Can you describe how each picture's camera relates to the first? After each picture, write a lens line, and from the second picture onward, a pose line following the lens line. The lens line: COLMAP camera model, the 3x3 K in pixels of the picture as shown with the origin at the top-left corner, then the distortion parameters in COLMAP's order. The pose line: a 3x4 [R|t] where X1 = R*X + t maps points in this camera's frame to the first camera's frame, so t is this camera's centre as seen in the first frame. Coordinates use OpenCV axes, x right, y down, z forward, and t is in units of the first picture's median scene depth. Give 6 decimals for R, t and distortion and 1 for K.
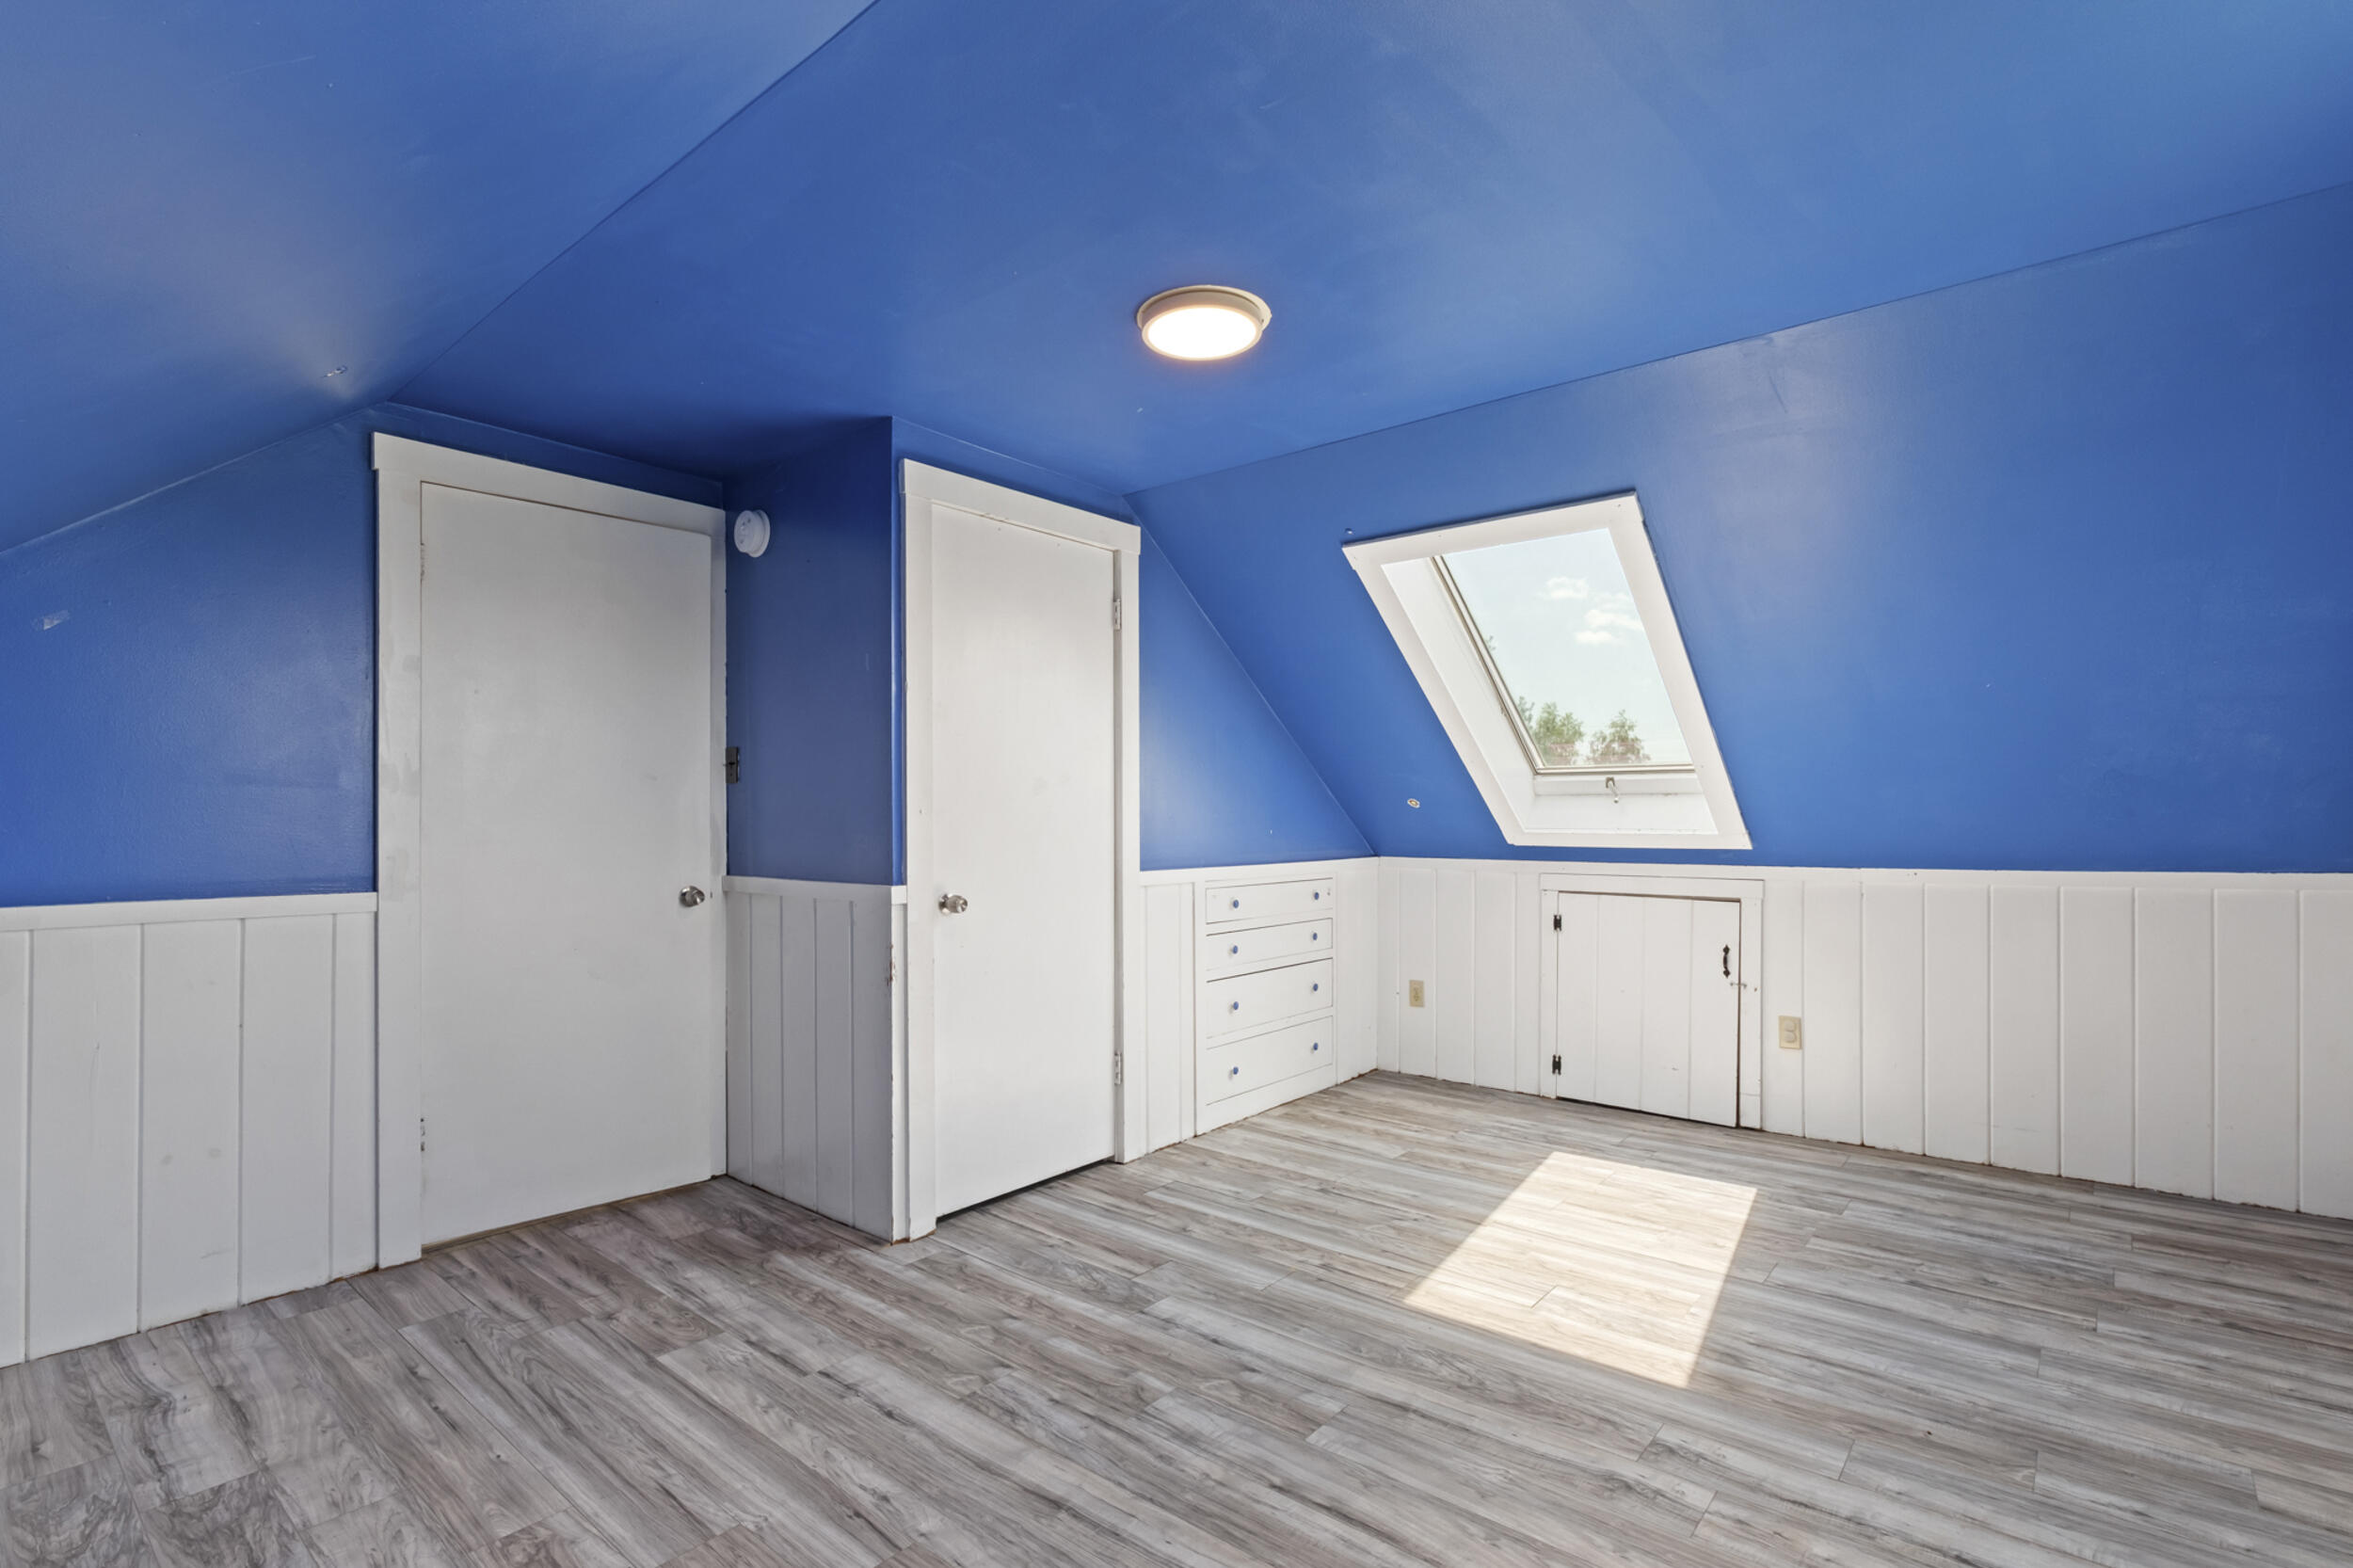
lens RADIAL K [[1116.6, 0, 1179.3], [0, 1116.6, 811.8], [0, 0, 1]] dist [-0.003986, 0.000092]
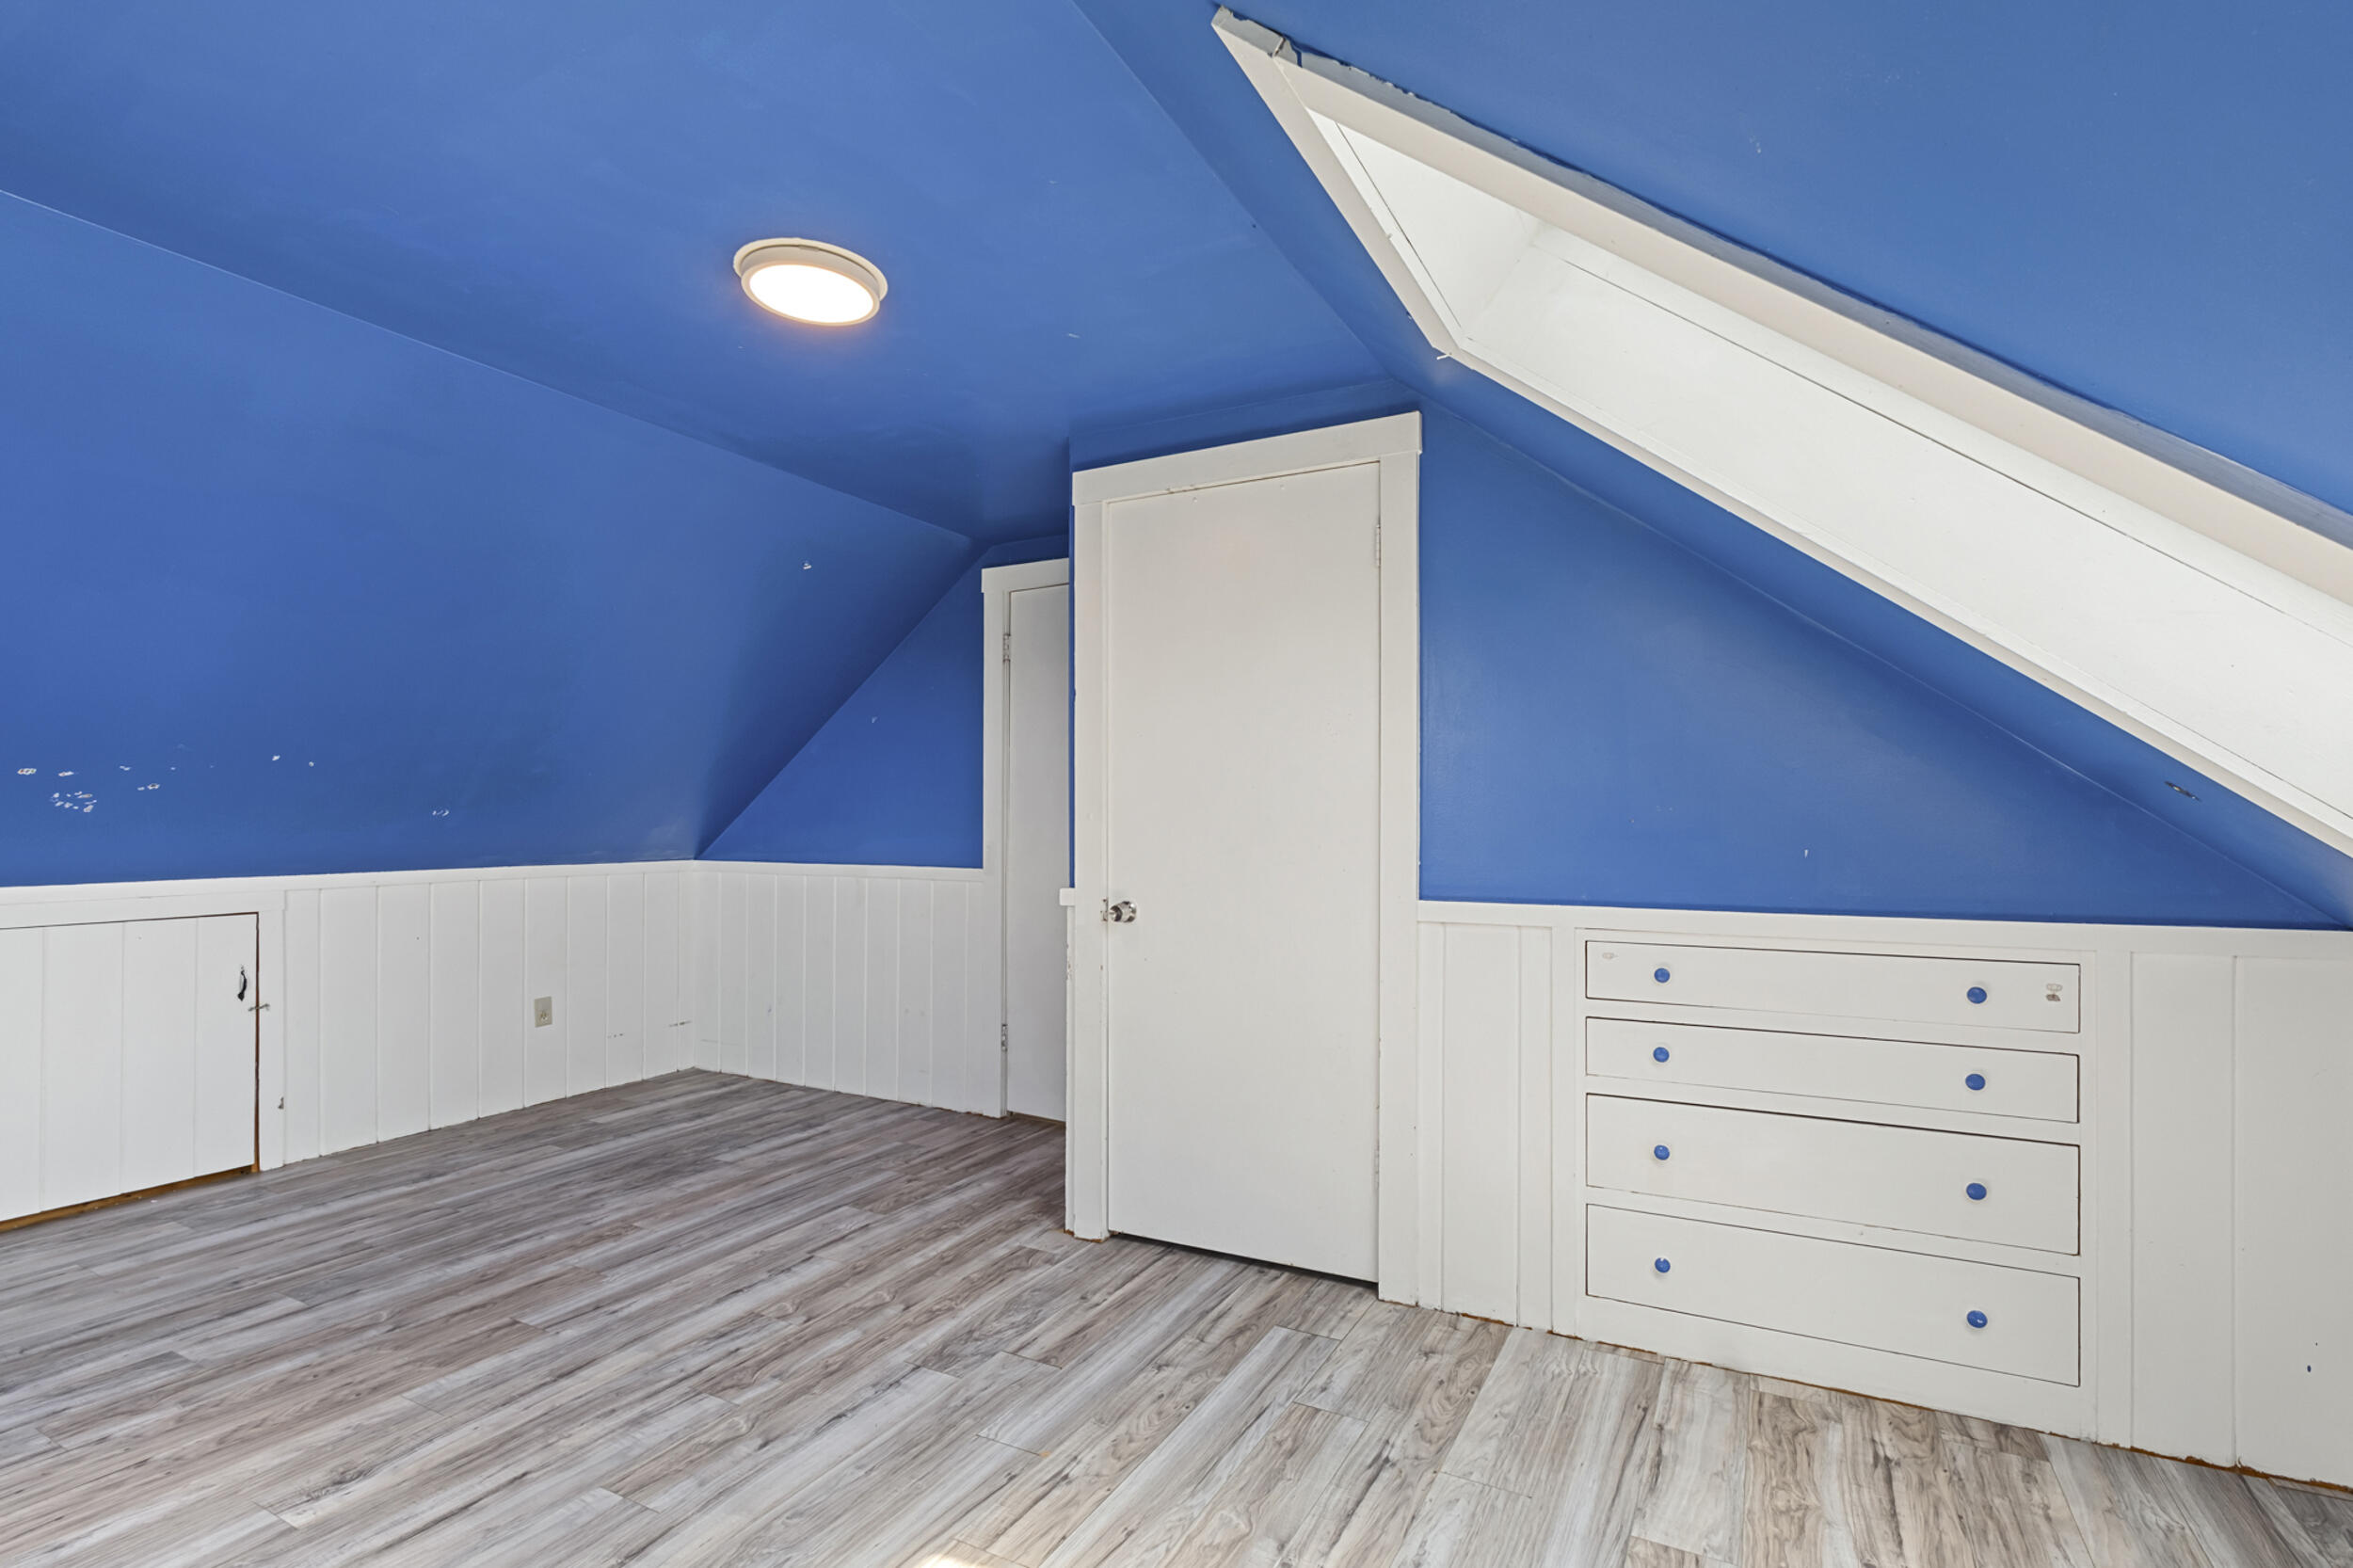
lens RADIAL K [[1116.6, 0, 1179.3], [0, 1116.6, 811.8], [0, 0, 1]] dist [-0.003986, 0.000092]
pose [[0.198583, -0.004001, -0.980076, 0.810684], [0.002940, 0.999990, -0.003487, 0.000247], [0.980080, -0.002189, 0.198593, 0.928305]]
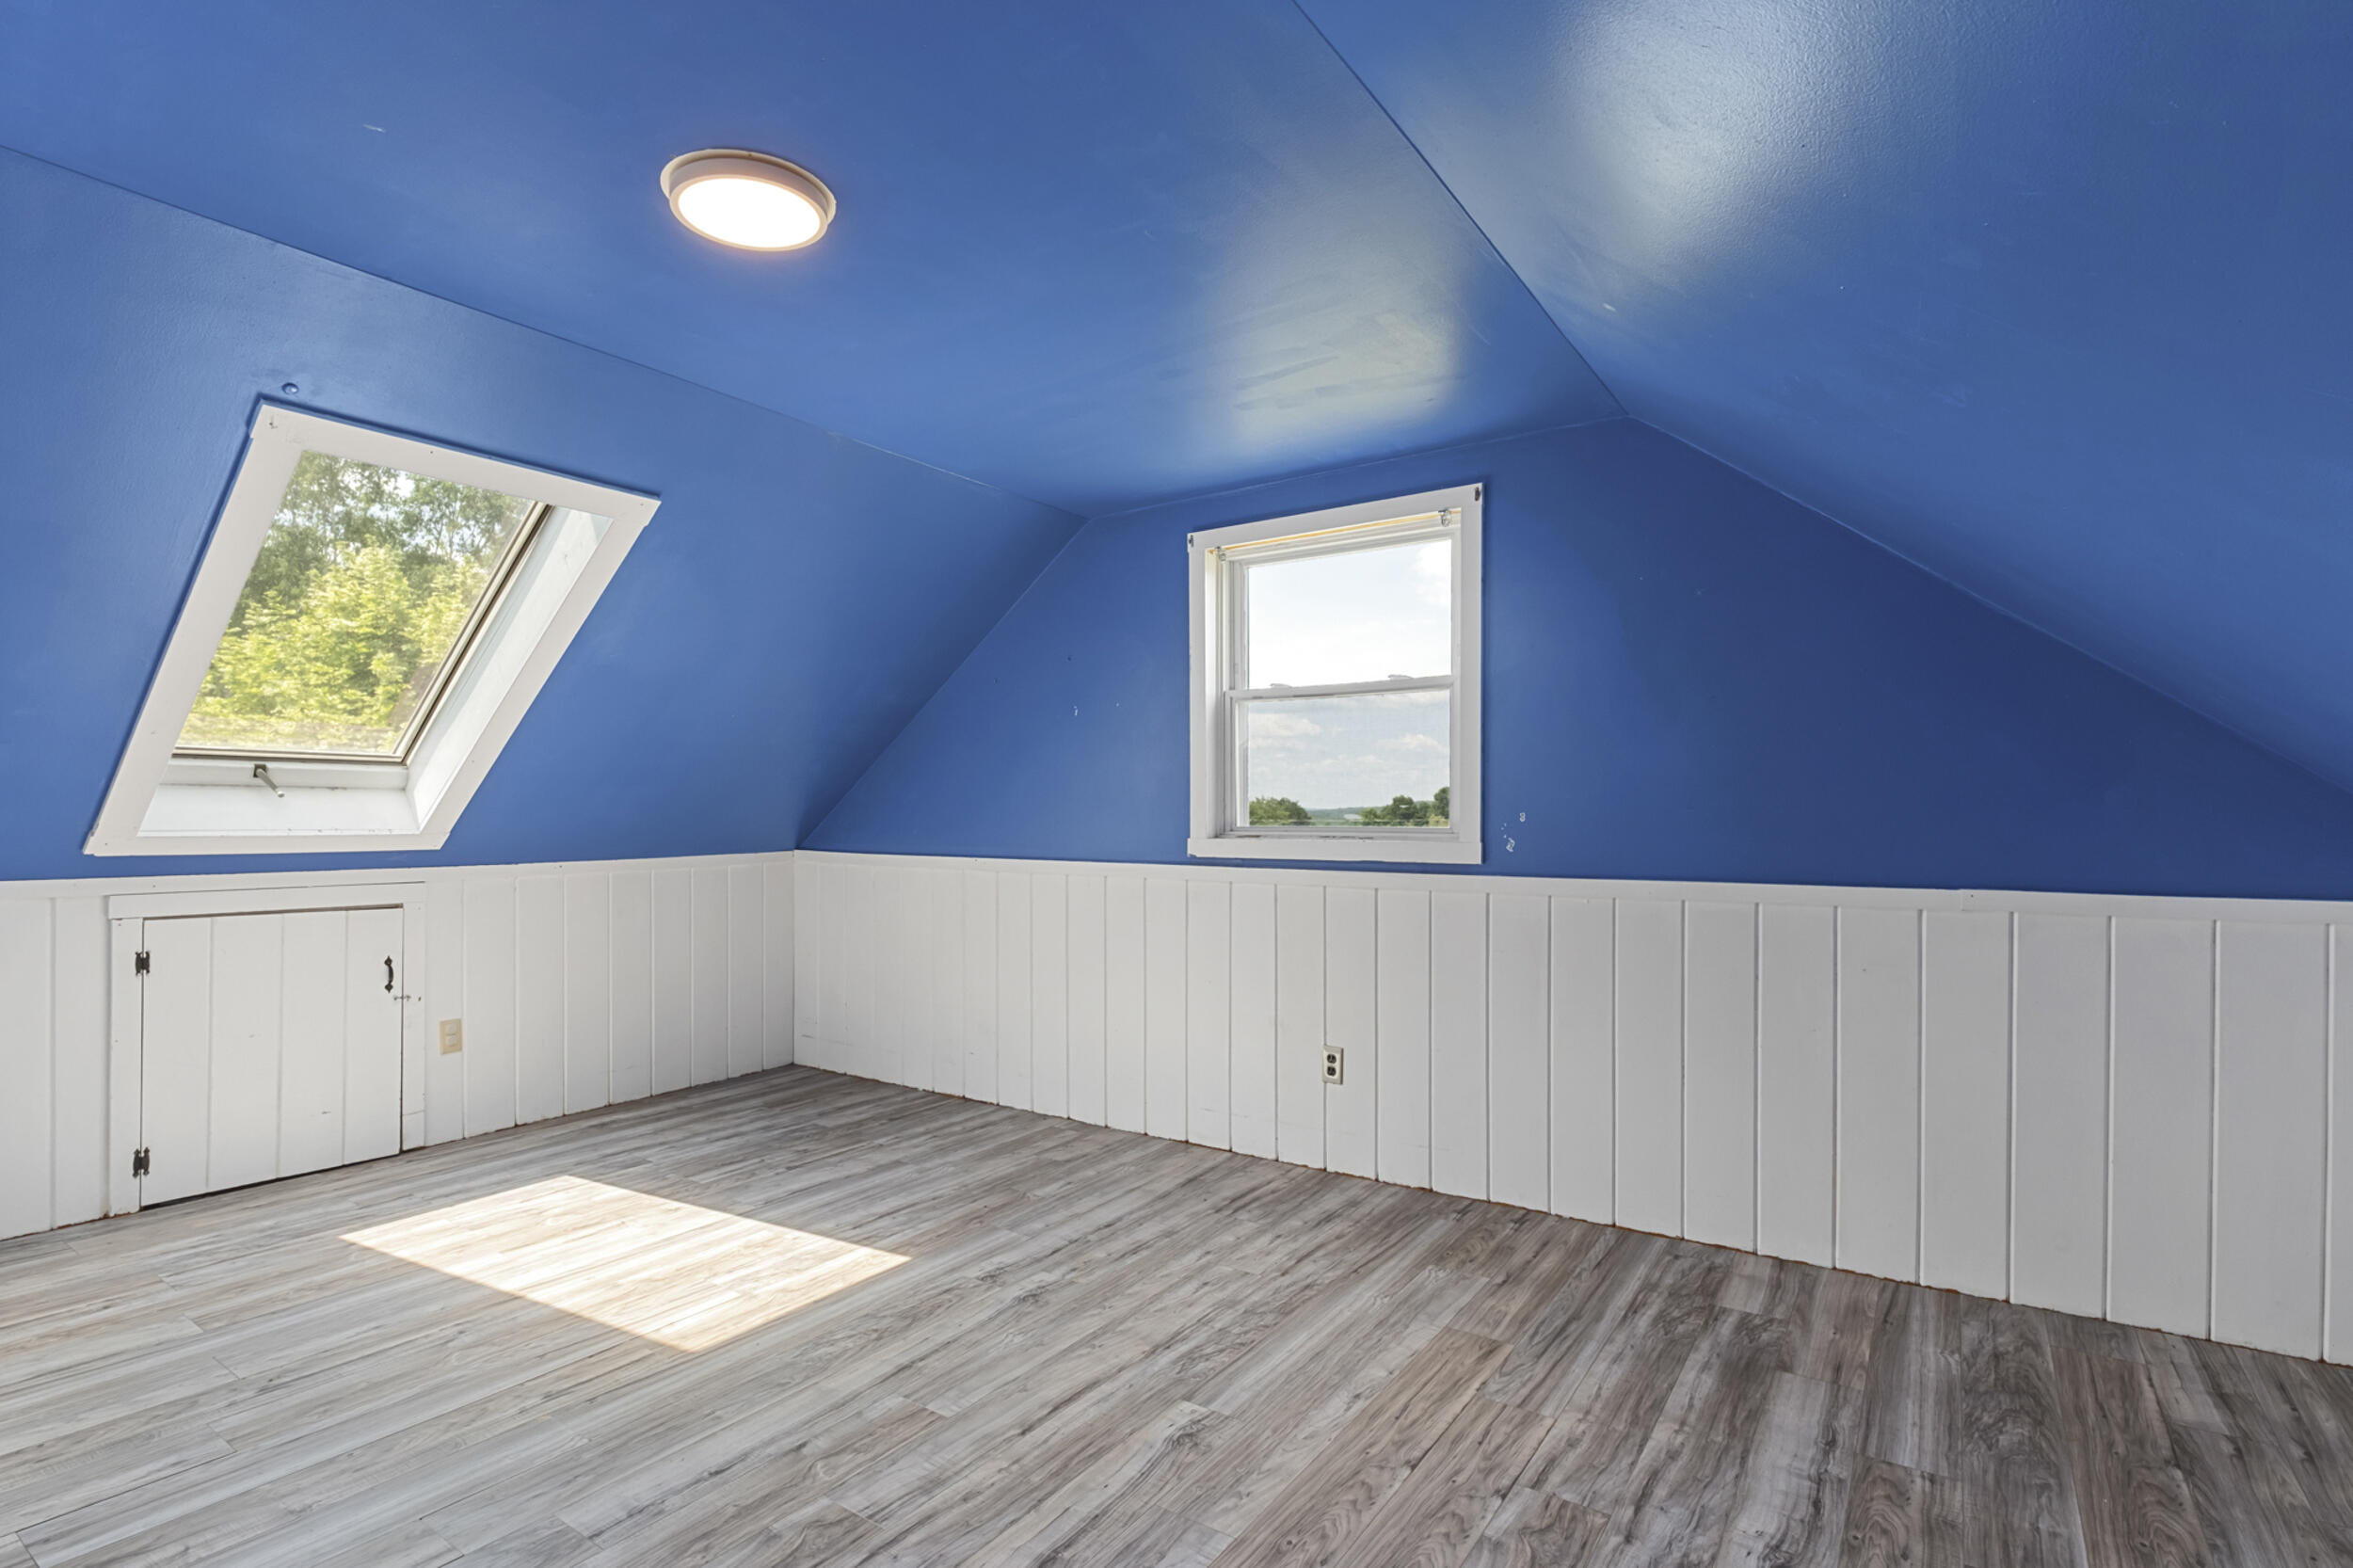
lens RADIAL K [[1134.5, 0, 1165.8], [0, 1134.5, 815.2], [0, 0, 1]] dist [-0.004315, -0.000916]
pose [[-0.092685, 0.002738, 0.995692, -0.683056], [-0.004982, 0.999982, -0.003214, 0.006230], [-0.995683, -0.005259, -0.092670, 0.646514]]
